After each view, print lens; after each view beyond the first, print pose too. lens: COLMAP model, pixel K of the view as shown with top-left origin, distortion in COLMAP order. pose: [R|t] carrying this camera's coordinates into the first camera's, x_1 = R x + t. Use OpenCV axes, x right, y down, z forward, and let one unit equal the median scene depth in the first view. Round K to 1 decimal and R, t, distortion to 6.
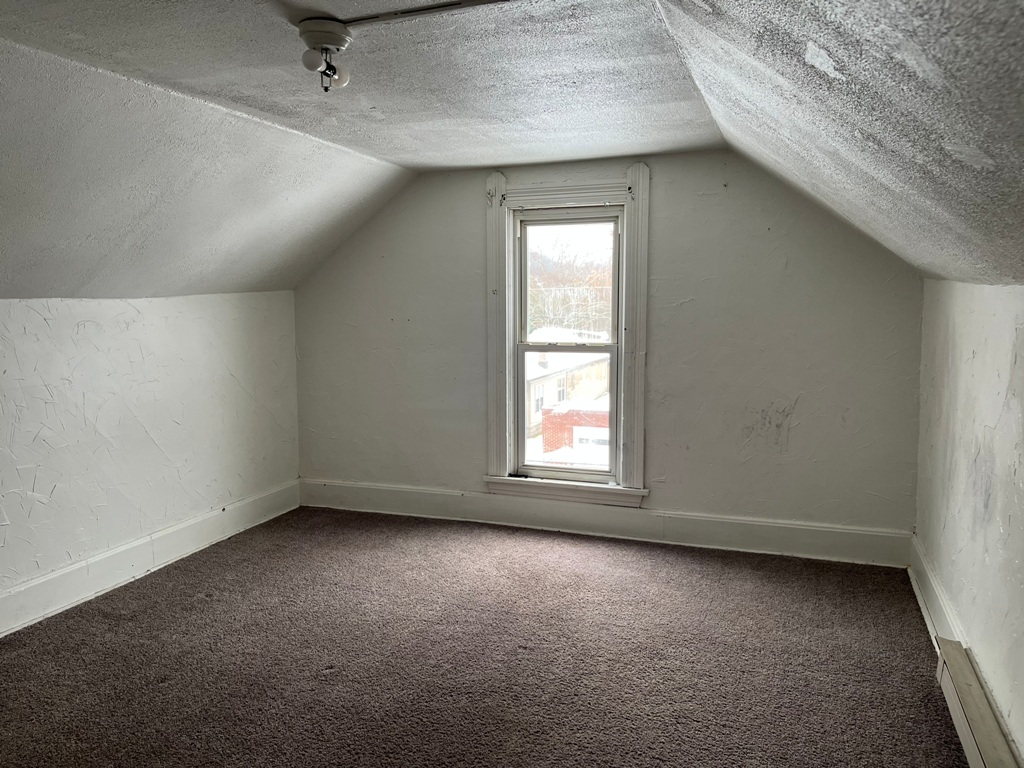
lens RADIAL K [[790.7, 0, 504.9], [0, 790.7, 390.2], [0, 0, 1]] dist [0.069155, -0.088352]
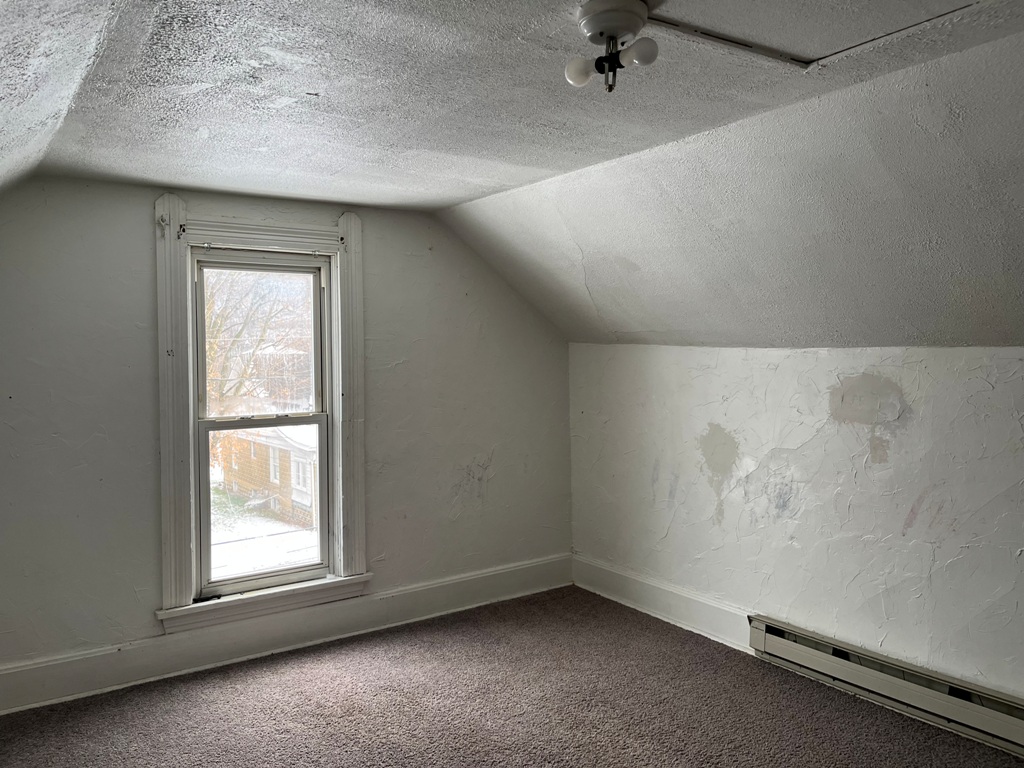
lens RADIAL K [[790.7, 0, 508.4], [0, 790.7, 378.2], [0, 0, 1]] dist [0.069155, -0.088352]
pose [[0.563217, -0.027776, 0.825842, -0.457082], [0.104953, 0.993745, -0.038154, -0.040713], [-0.819617, 0.108164, 0.562609, 0.337454]]
